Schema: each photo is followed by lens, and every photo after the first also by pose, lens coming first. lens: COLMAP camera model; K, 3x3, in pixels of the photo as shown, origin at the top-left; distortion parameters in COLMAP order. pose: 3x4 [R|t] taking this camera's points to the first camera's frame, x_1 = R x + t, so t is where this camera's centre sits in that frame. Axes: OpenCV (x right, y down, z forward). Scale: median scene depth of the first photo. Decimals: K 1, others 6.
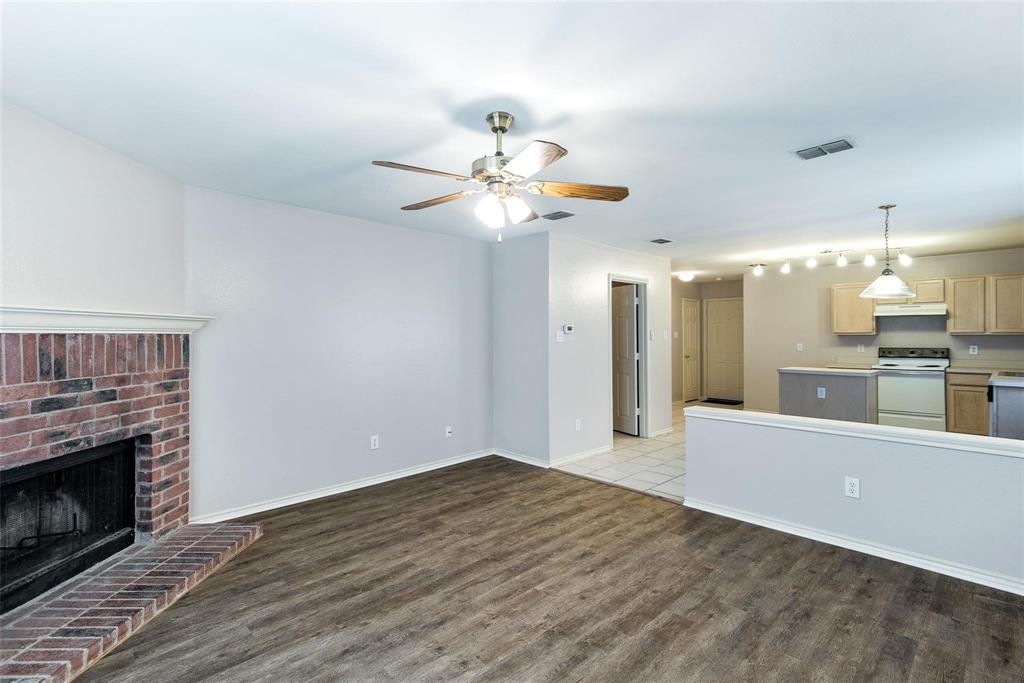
lens RADIAL K [[478.5, 0, 520.4], [0, 478.5, 335.8], [0, 0, 1]] dist [0.036896, -0.010651]
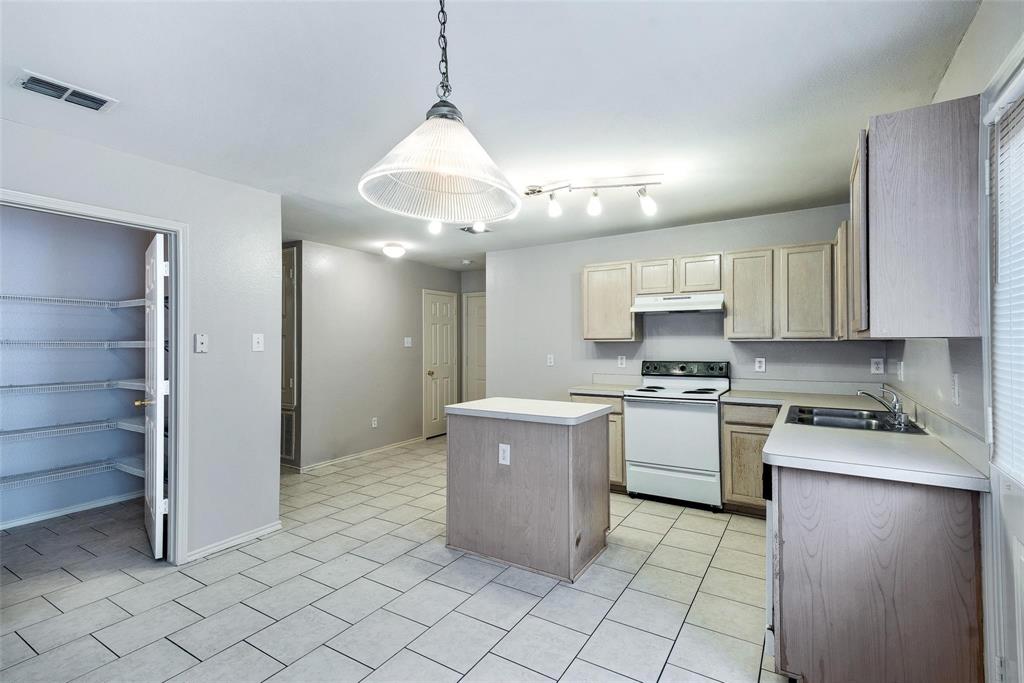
lens RADIAL K [[478.5, 0, 502.0], [0, 478.5, 341.7], [0, 0, 1]] dist [0.036896, -0.010651]
pose [[0.975179, 0.000346, 0.221417, 0.444204], [0.000624, 0.999991, -0.004308, 0.000973], [-0.221417, 0.004339, 0.975170, 0.444552]]
